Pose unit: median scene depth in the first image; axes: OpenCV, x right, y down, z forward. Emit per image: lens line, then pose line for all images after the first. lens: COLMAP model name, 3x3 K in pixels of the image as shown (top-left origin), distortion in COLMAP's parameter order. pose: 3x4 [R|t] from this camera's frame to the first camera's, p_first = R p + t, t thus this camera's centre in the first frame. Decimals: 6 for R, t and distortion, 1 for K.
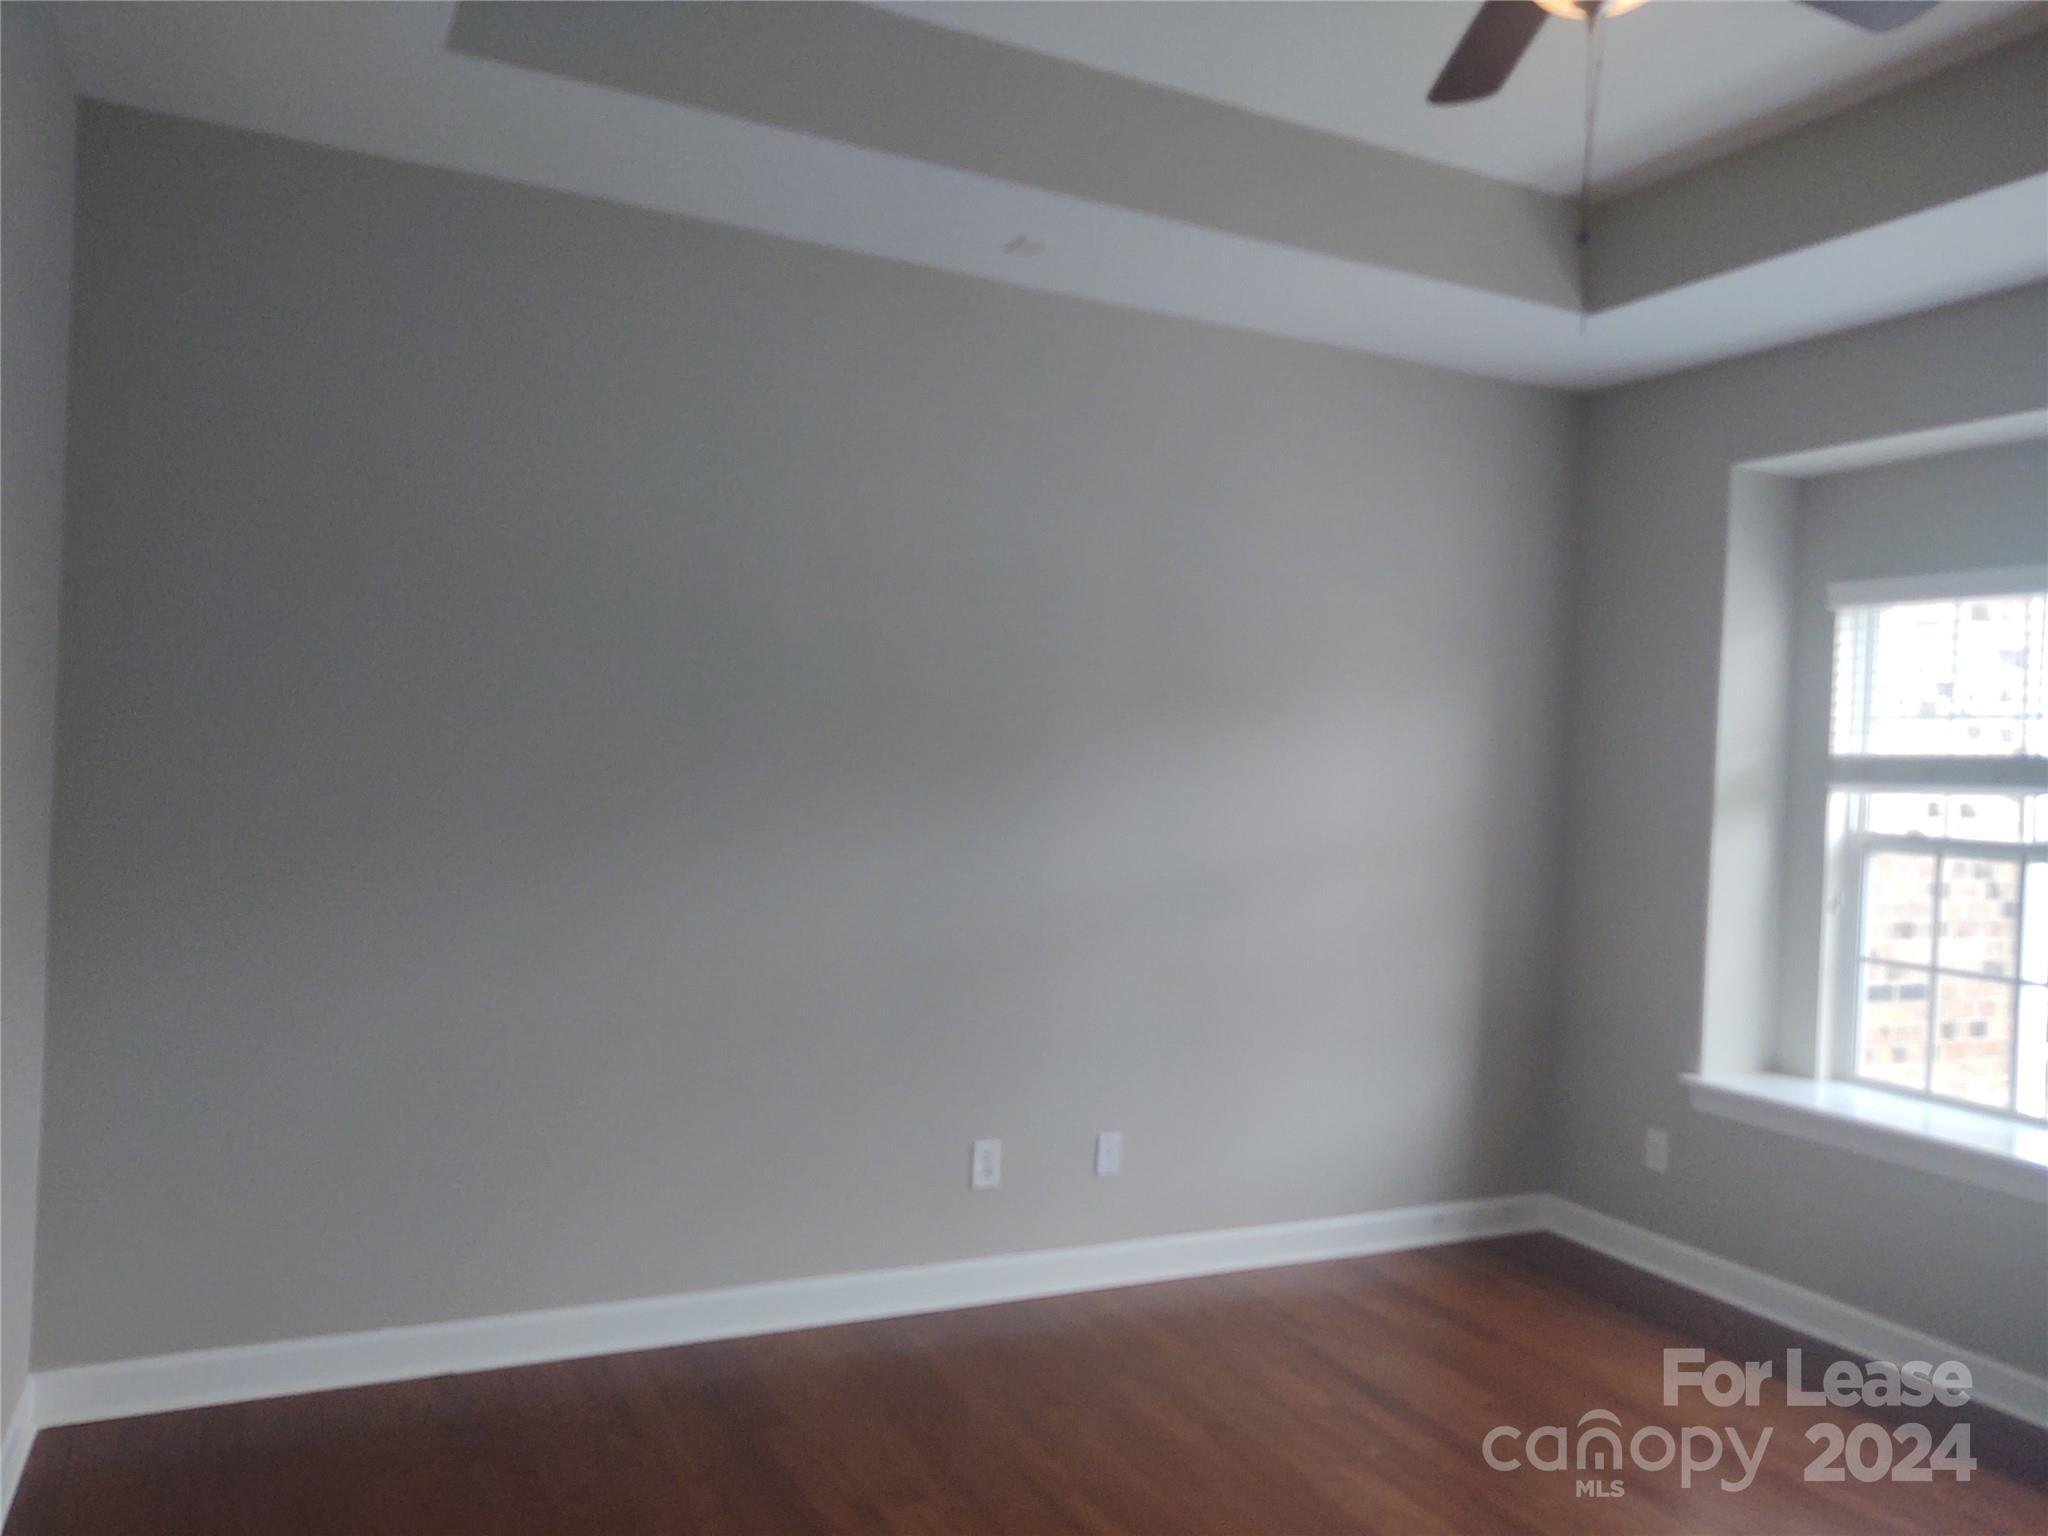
lens RADIAL K [[1520.5, 0, 1024.0], [0, 1520.5, 768.0], [0, 0, 1]] dist [0.026658, -0.154827]
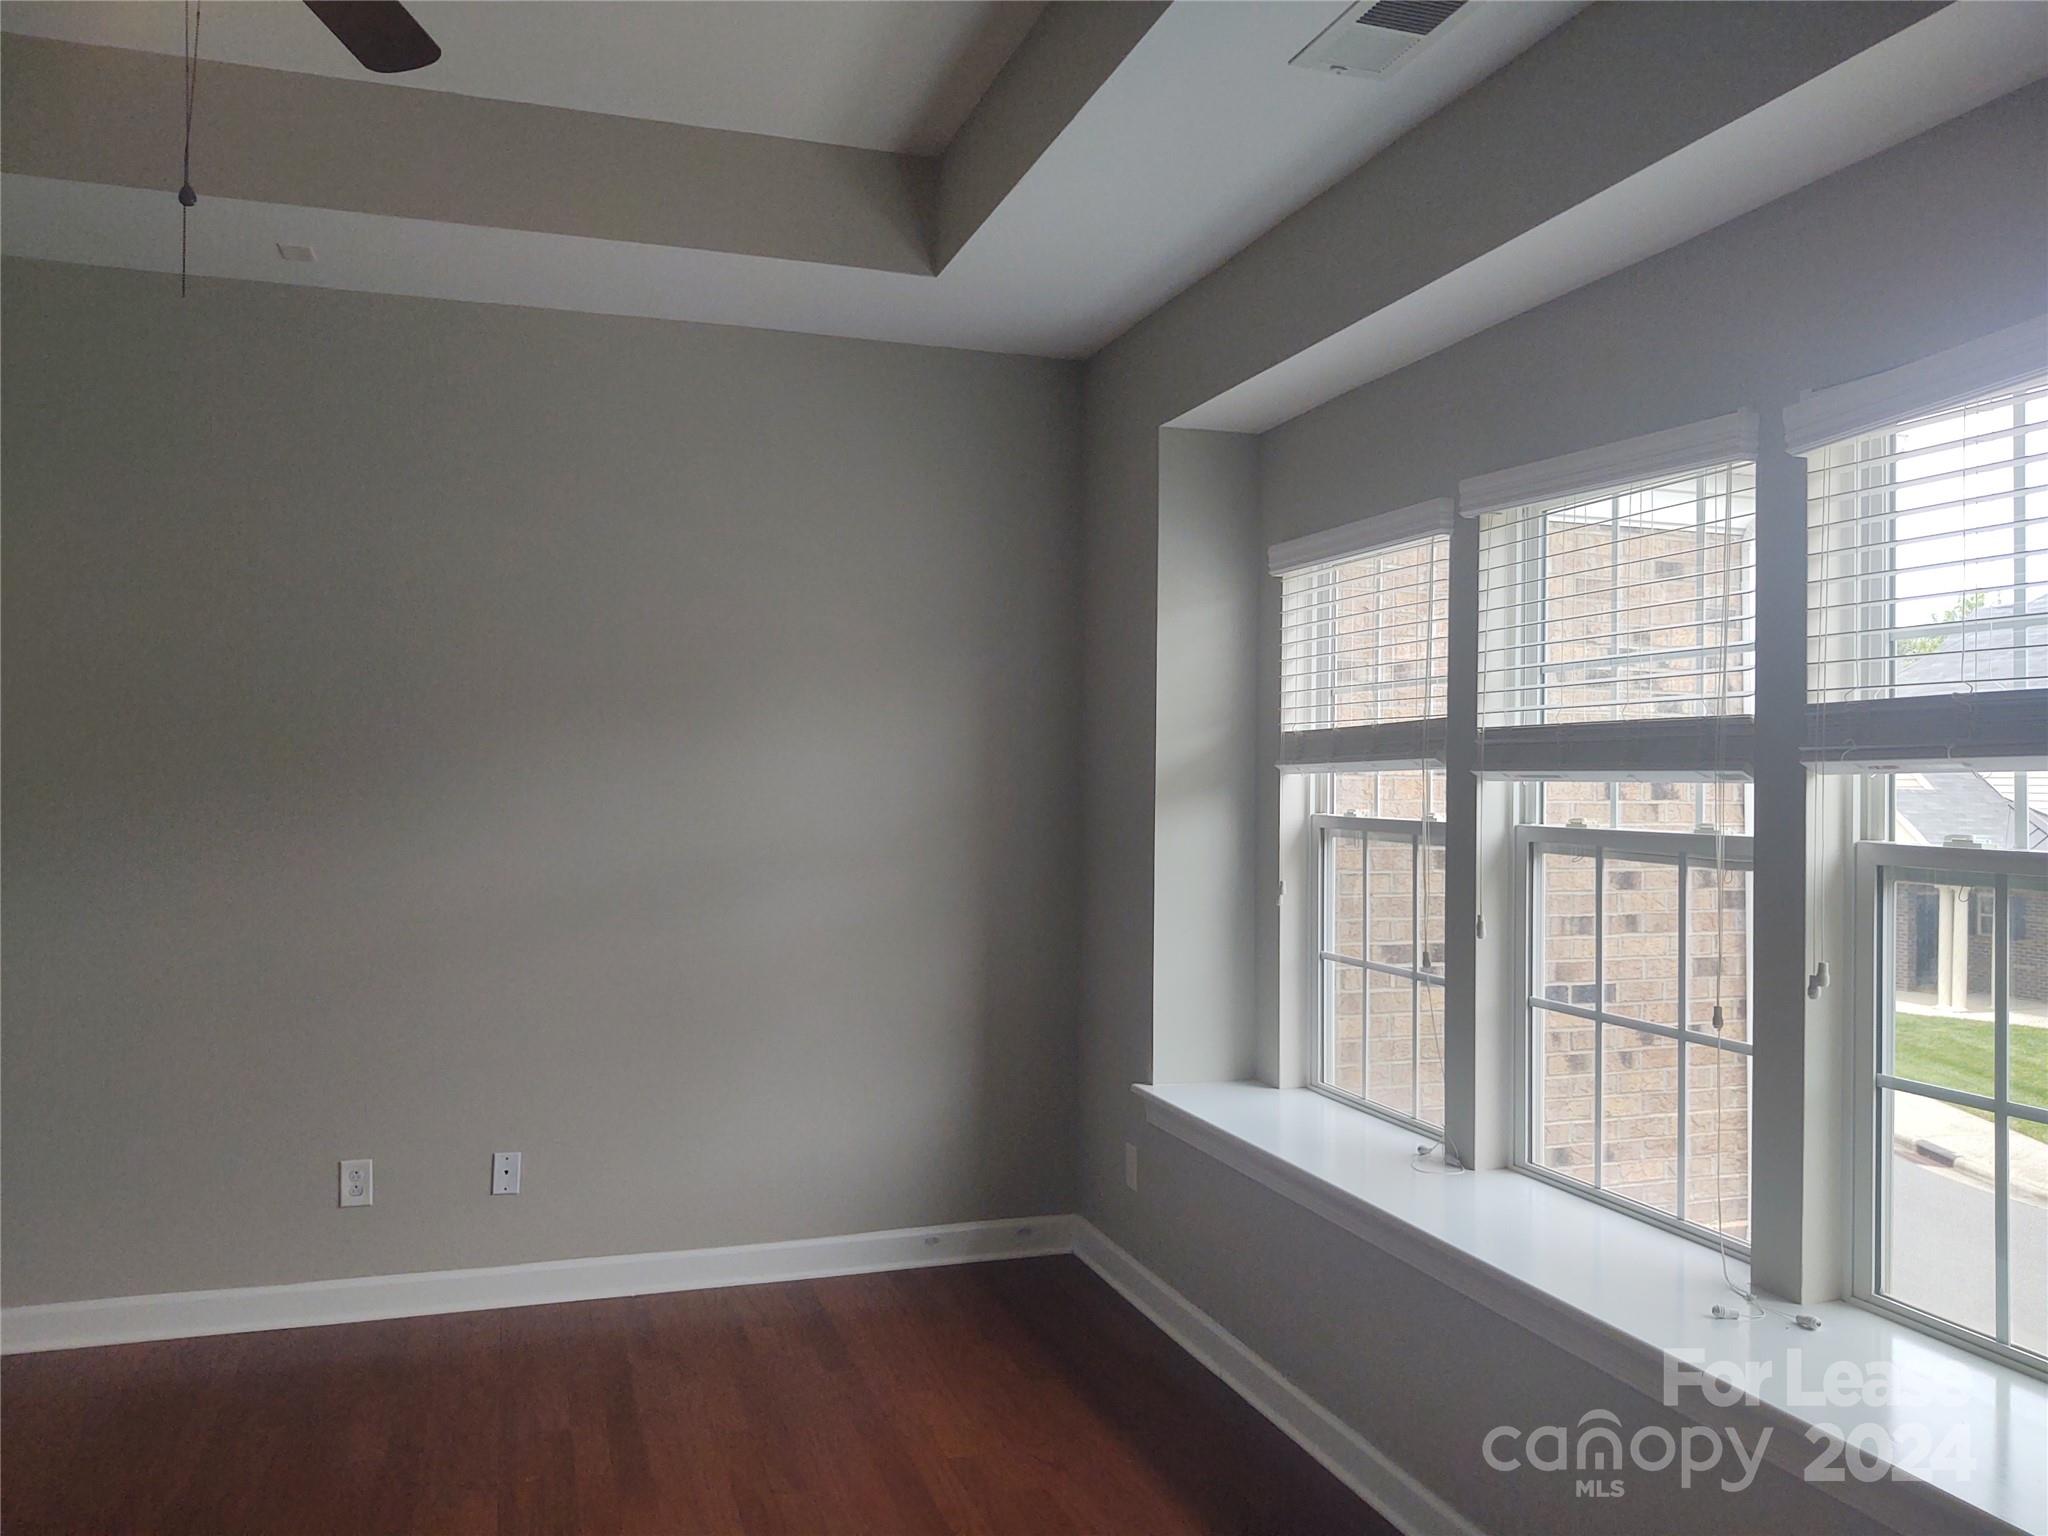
lens RADIAL K [[1520.5, 0, 1024.0], [0, 1520.5, 768.0], [0, 0, 1]] dist [0.026658, -0.154827]
pose [[0.992739, -0.037047, -0.114442, 0.481657], [0.035632, 0.999261, -0.014386, 0.020362], [0.114891, 0.010204, 0.993326, 0.068688]]
